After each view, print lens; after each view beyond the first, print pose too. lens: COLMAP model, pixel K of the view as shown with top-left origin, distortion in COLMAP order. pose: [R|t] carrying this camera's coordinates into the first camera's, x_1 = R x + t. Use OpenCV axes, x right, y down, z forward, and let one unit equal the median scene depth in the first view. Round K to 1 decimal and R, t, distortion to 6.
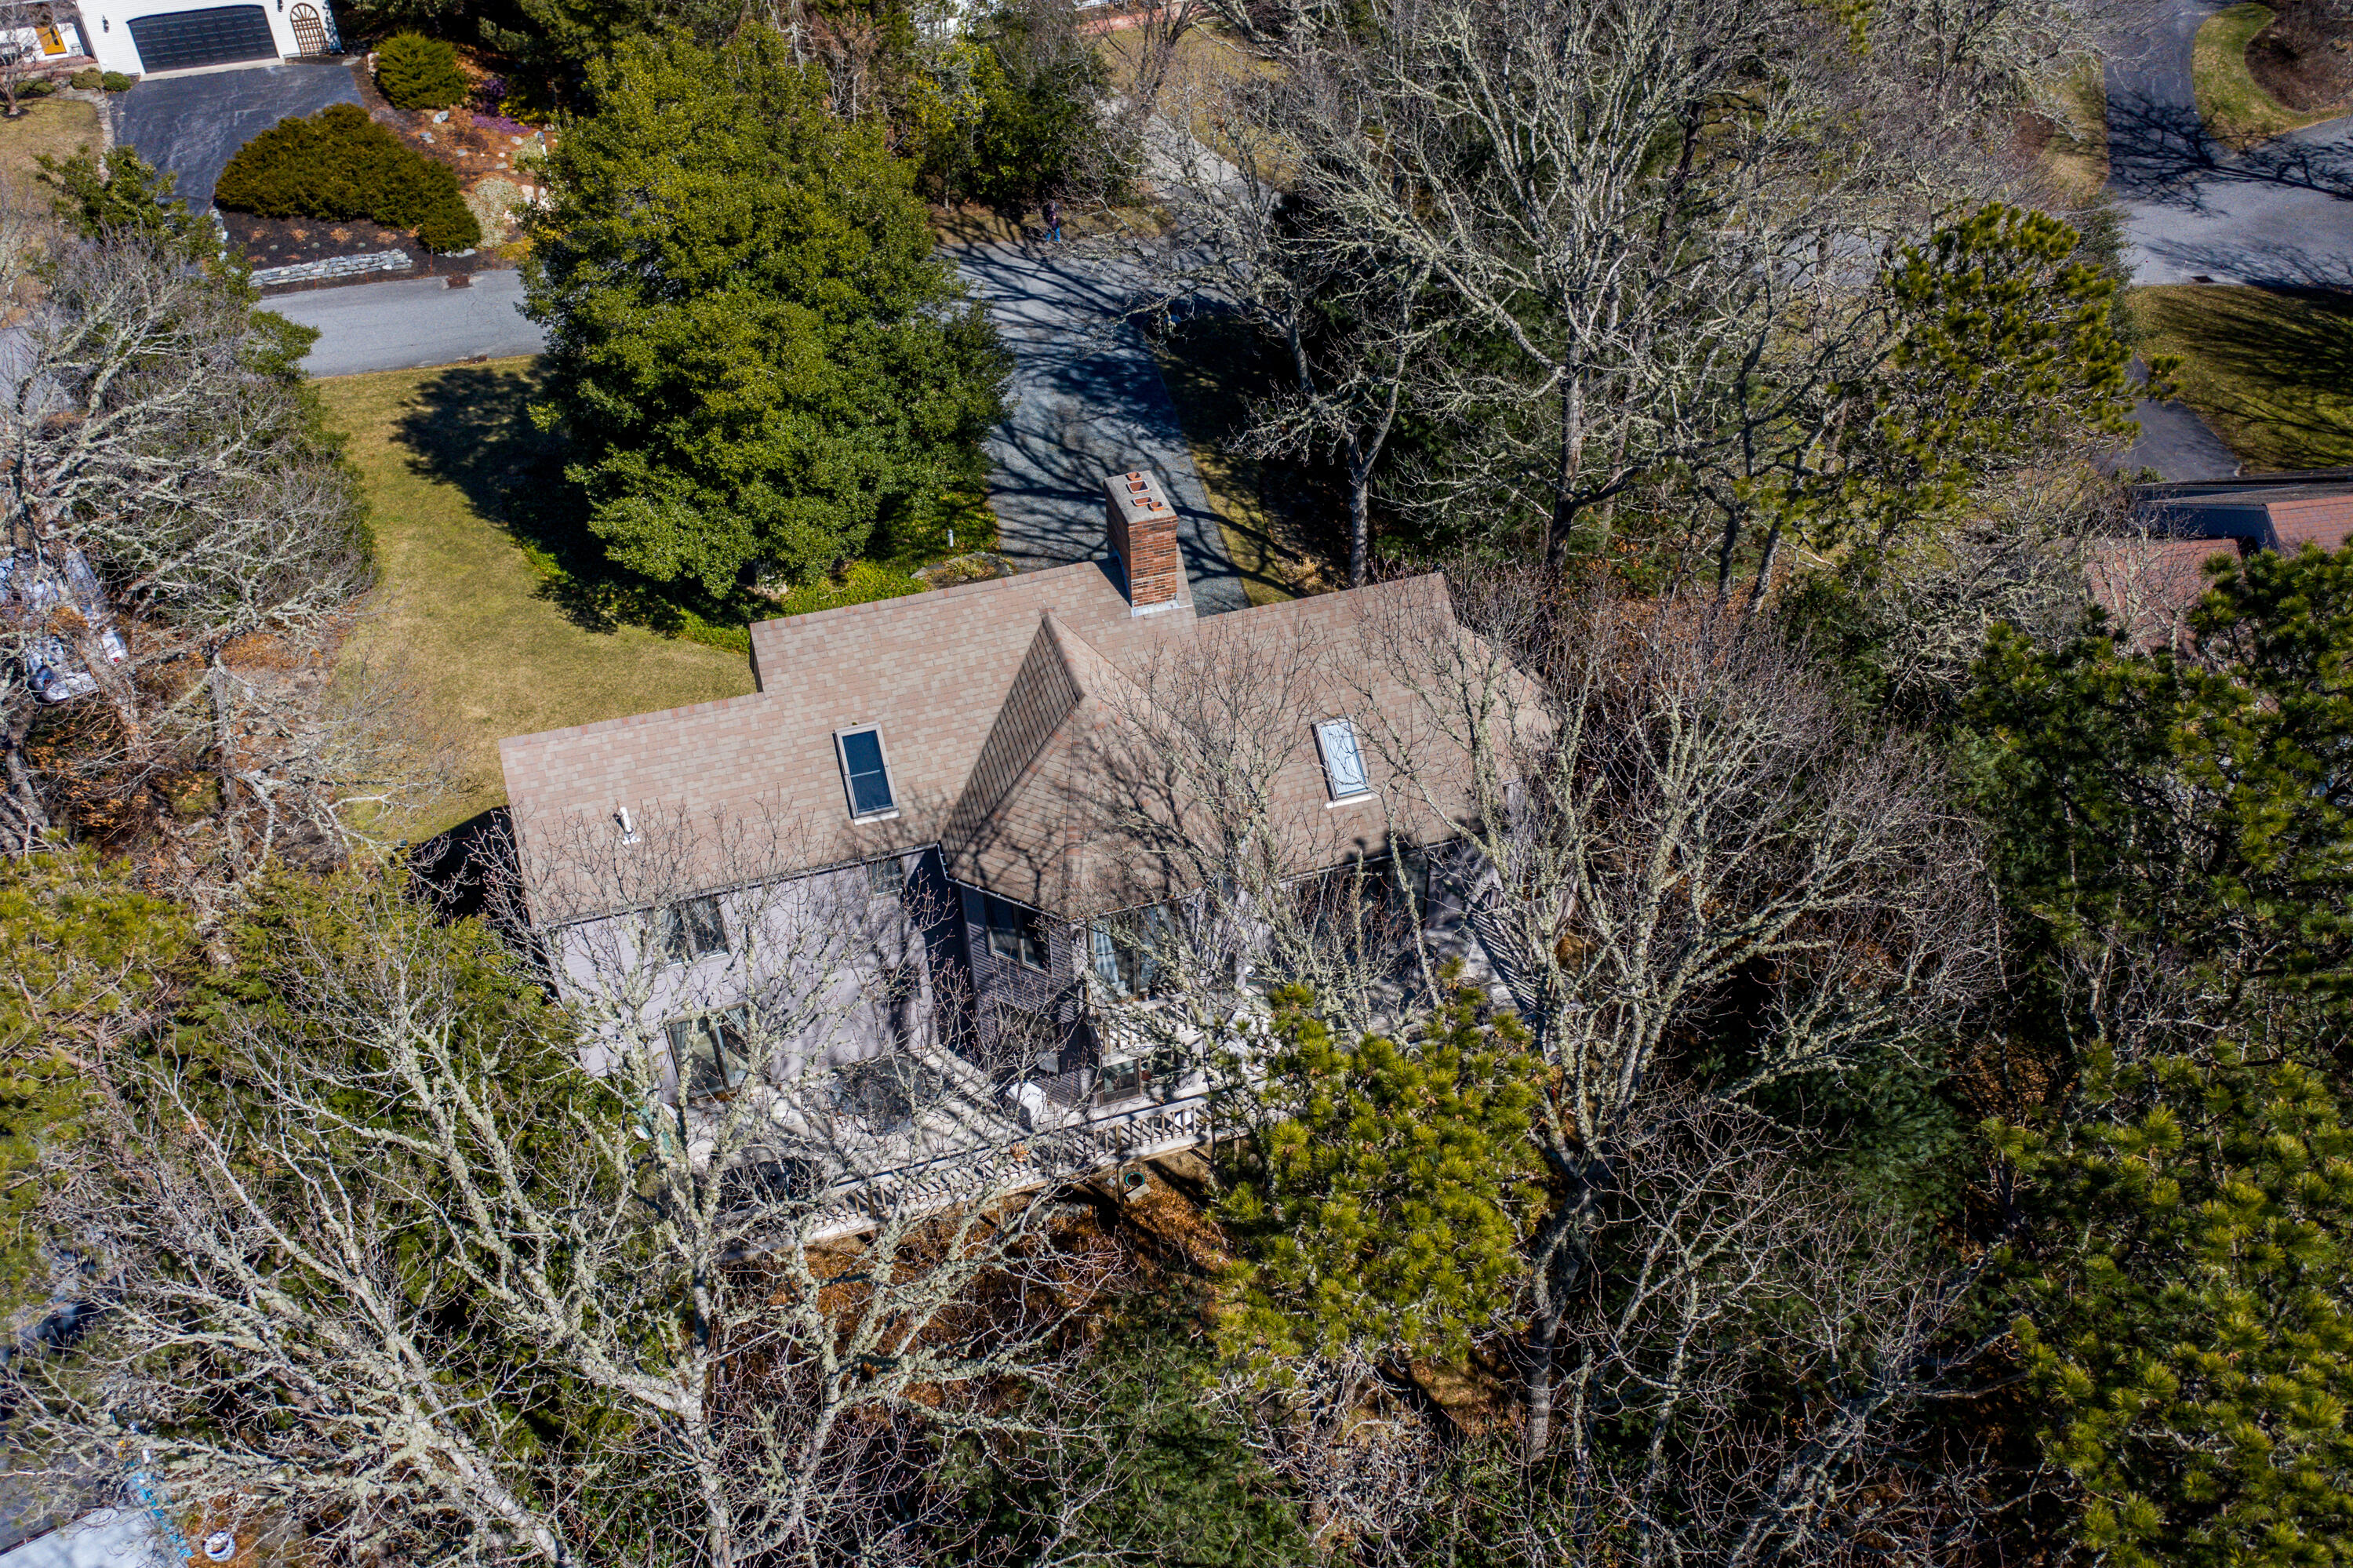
lens RADIAL K [[1839.1, 0, 1183.0], [0, 1839.1, 794.9], [0, 0, 1]] dist [-0.006245, -0.008386]
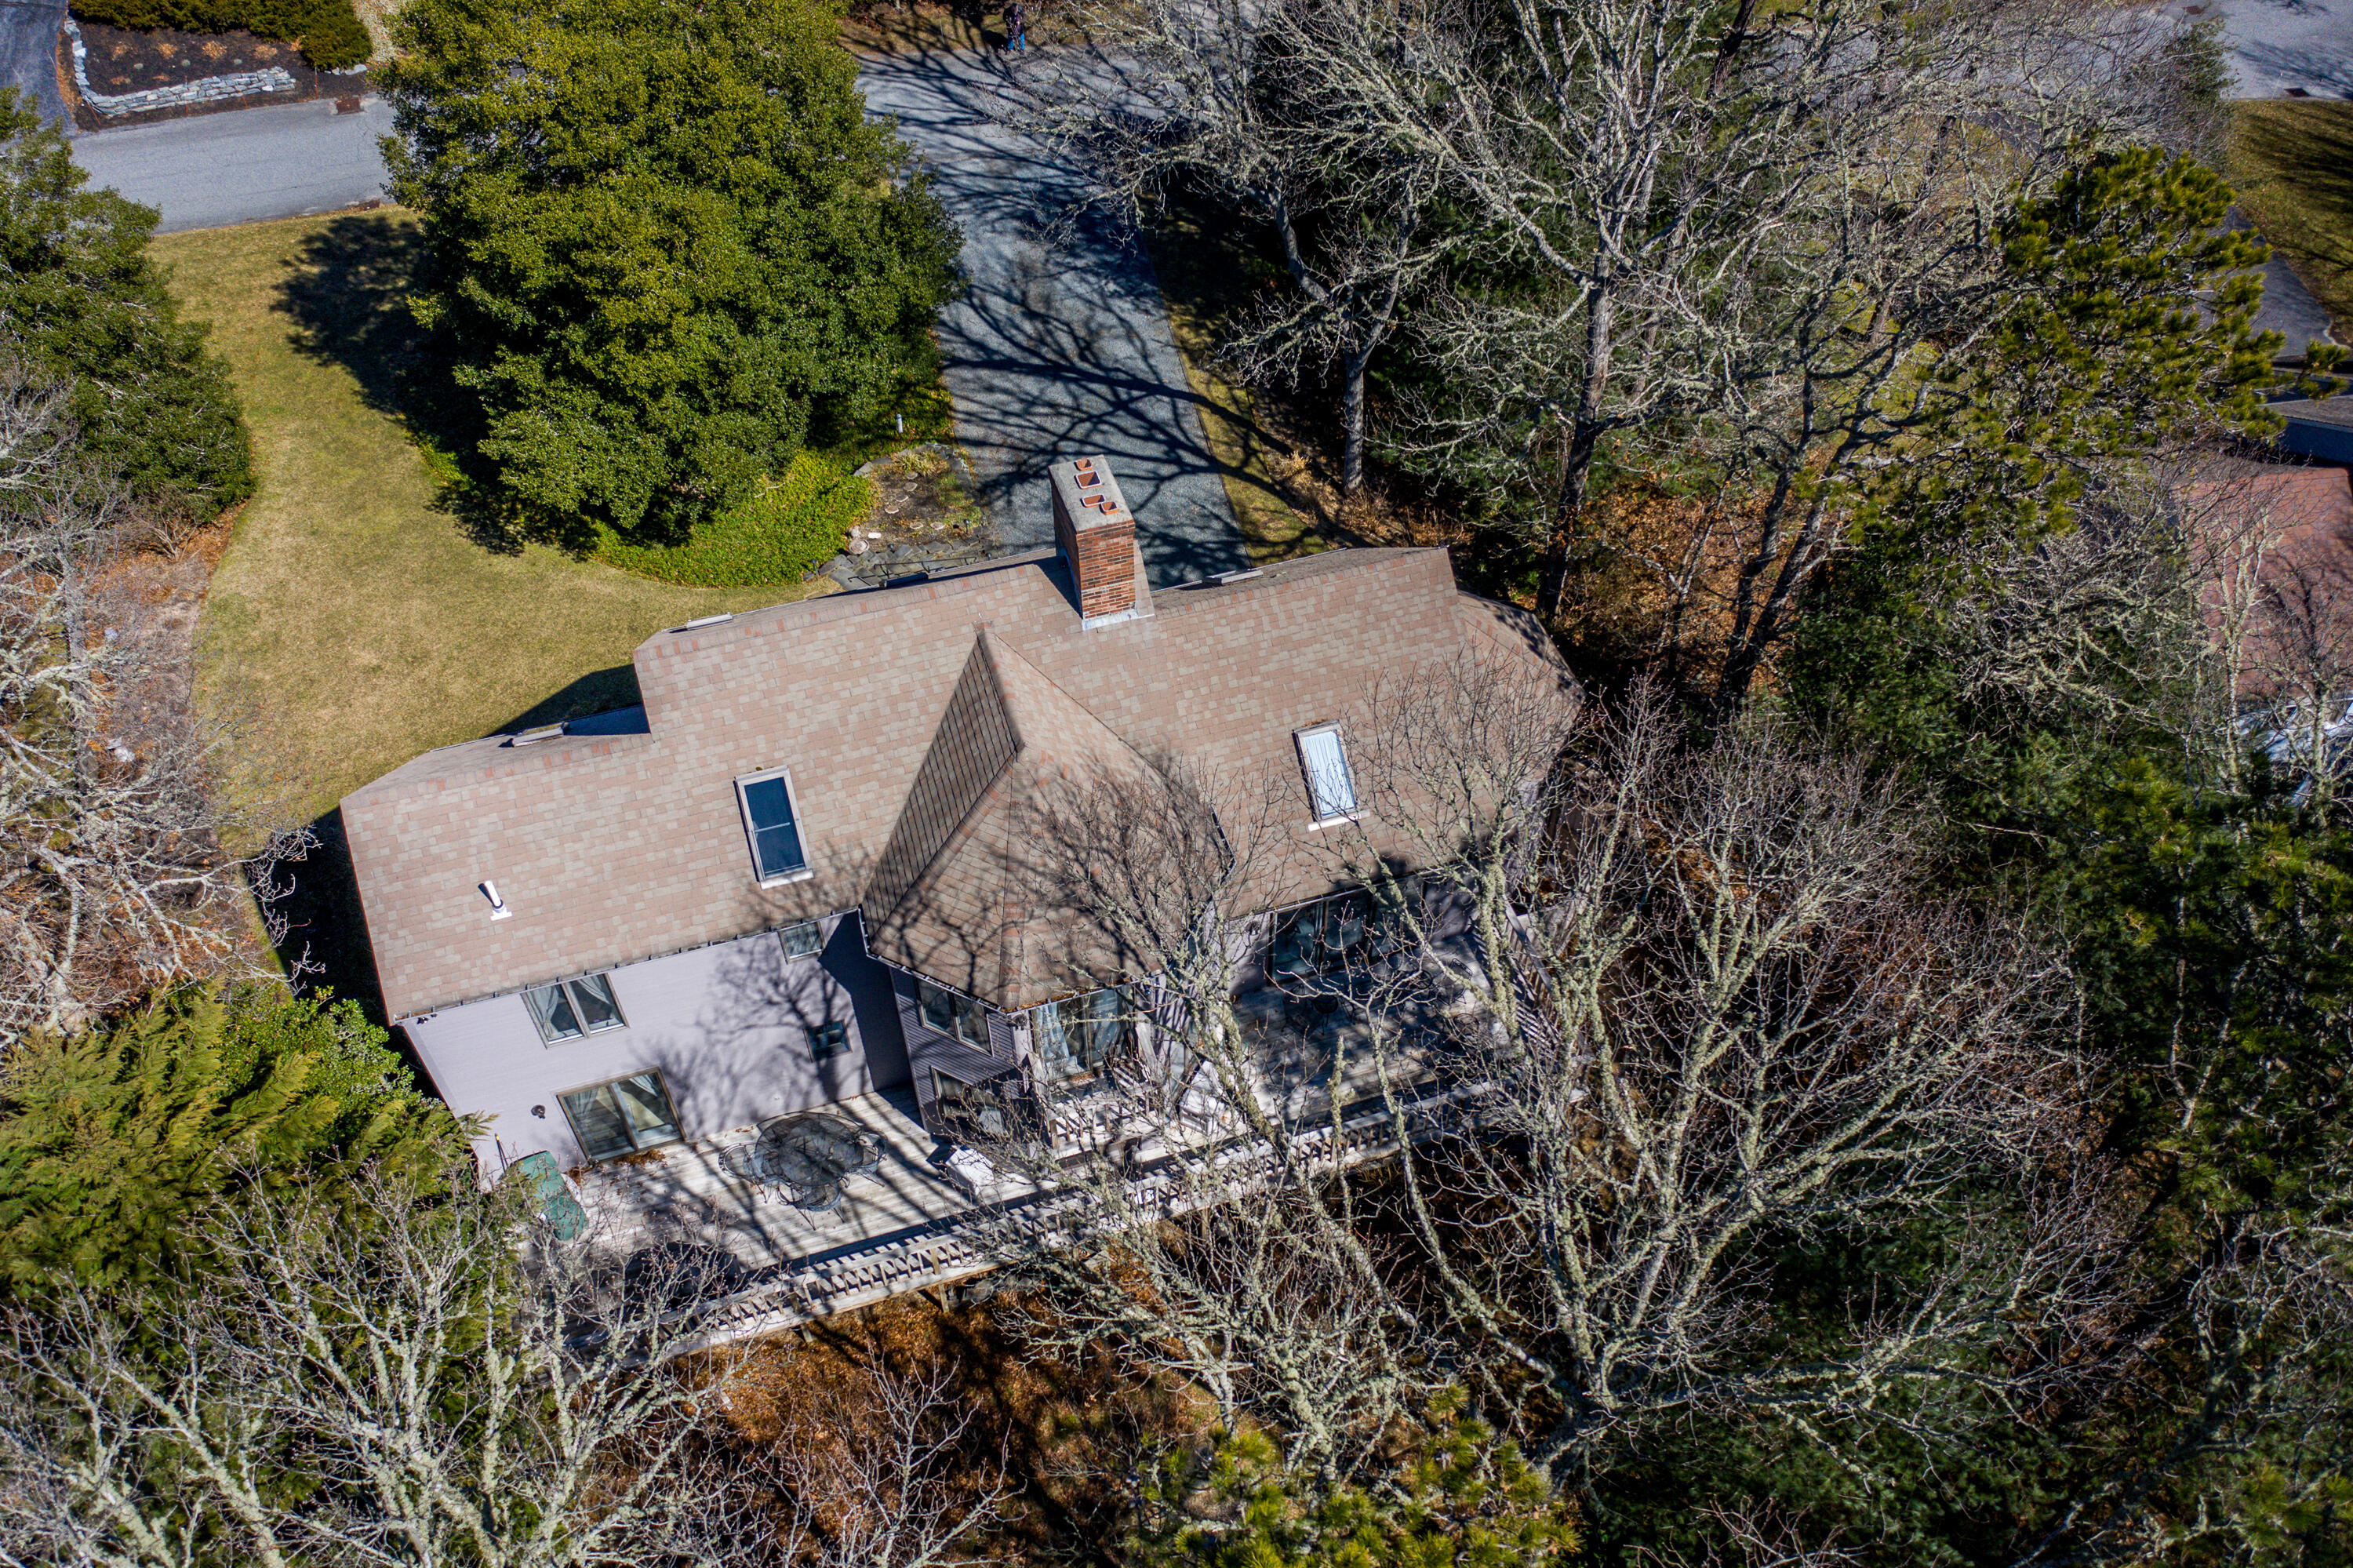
lens RADIAL K [[1839.1, 0, 1183.0], [0, 1839.1, 794.9], [0, 0, 1]] dist [-0.006245, -0.008386]
pose [[0.999998, 0.000056, 0.001779, 0.012755], [-0.000301, 0.990419, 0.138094, -0.102730], [-0.001754, -0.138094, 0.990418, 0.103463]]
